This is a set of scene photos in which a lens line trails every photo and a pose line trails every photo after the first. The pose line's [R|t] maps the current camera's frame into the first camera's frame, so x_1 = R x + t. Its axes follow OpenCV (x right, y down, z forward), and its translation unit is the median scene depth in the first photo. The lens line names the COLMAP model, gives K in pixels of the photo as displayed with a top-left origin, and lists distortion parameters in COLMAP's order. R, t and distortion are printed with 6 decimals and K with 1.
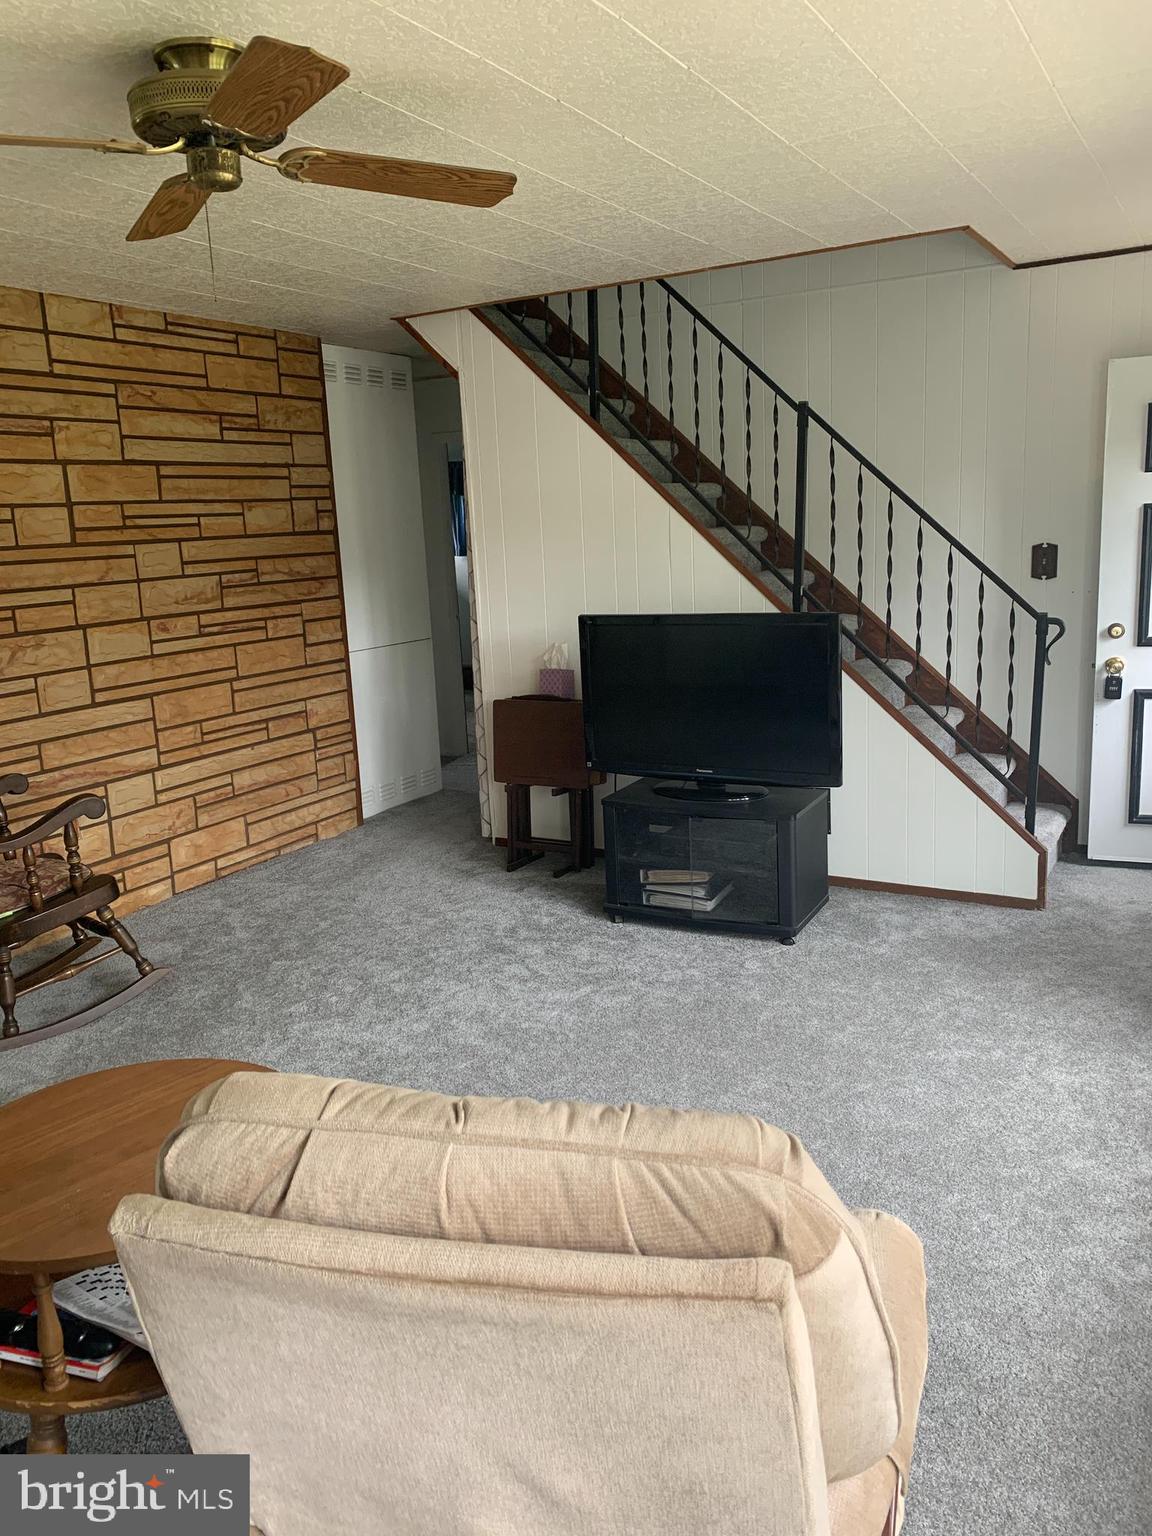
lens RADIAL K [[1164.9, 0, 577.2], [0, 1164.9, 766.5], [0, 0, 1]] dist [0.042557, 0.001984]
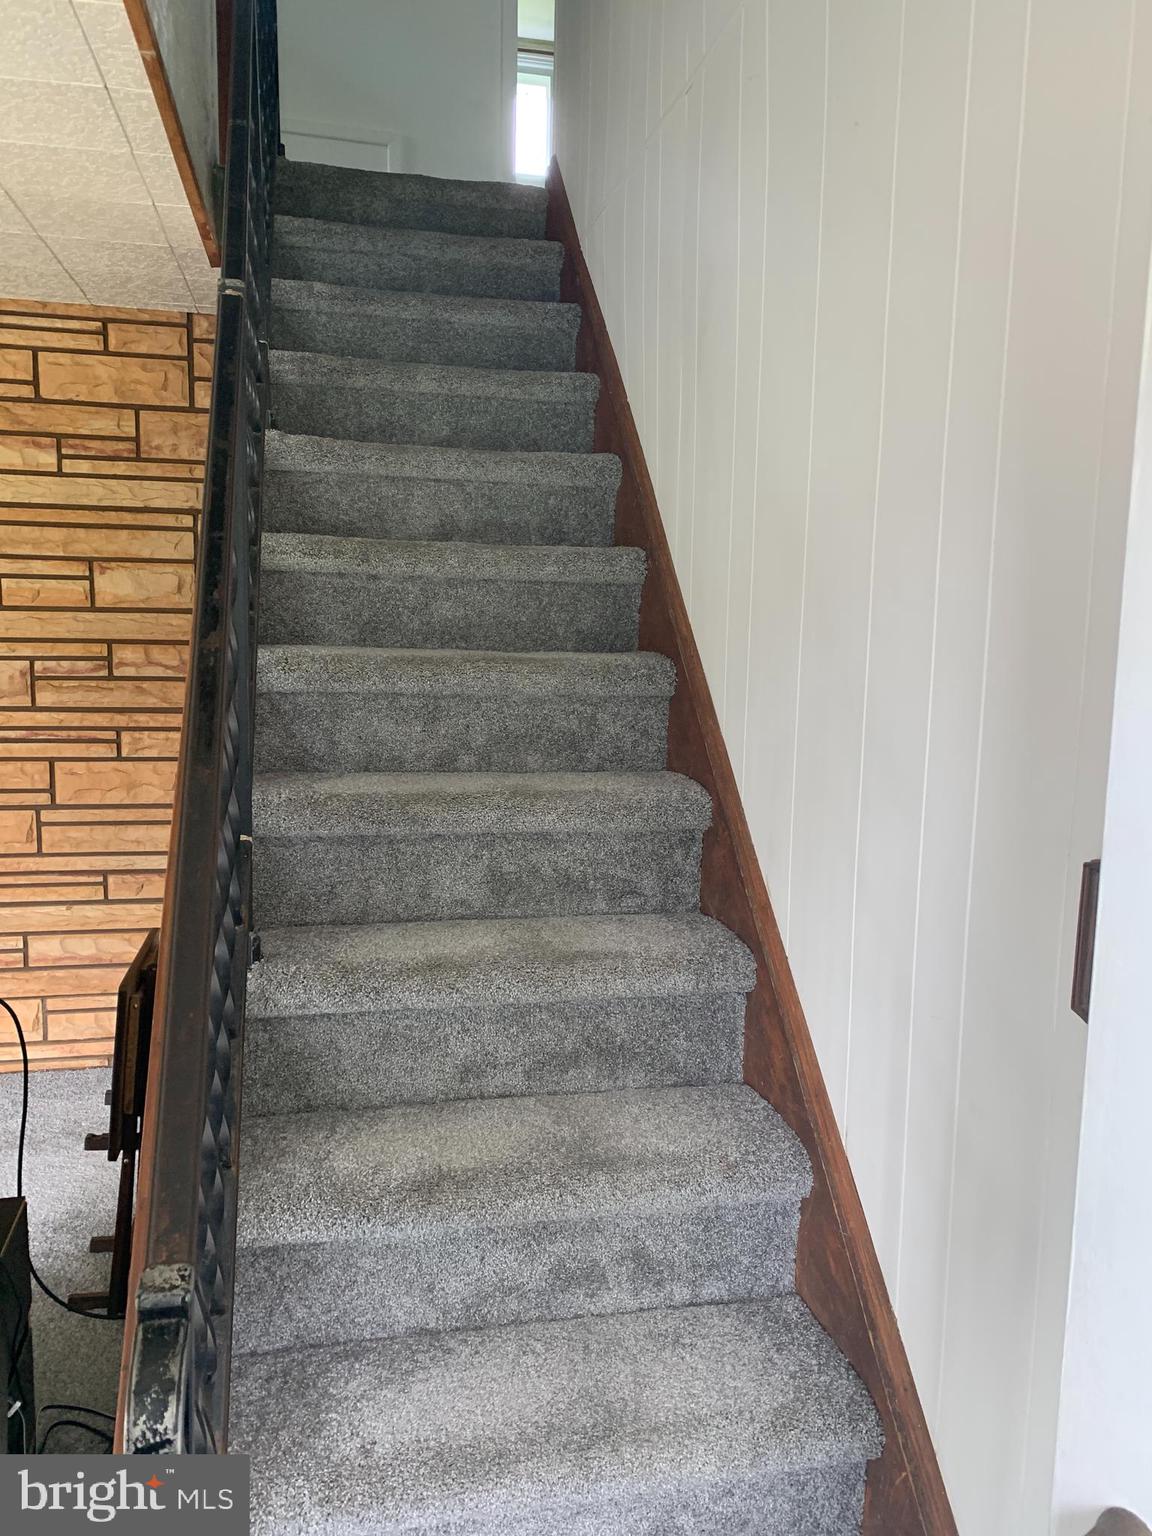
lens RADIAL K [[1164.9, 0, 574.3], [0, 1164.9, 769.0], [0, 0, 1]] dist [0.042557, 0.001984]
pose [[0.662104, 0.158274, -0.732507, 0.434894], [-0.204538, 0.978499, 0.026546, -0.181778], [0.720959, 0.132249, 0.680241, 0.747470]]
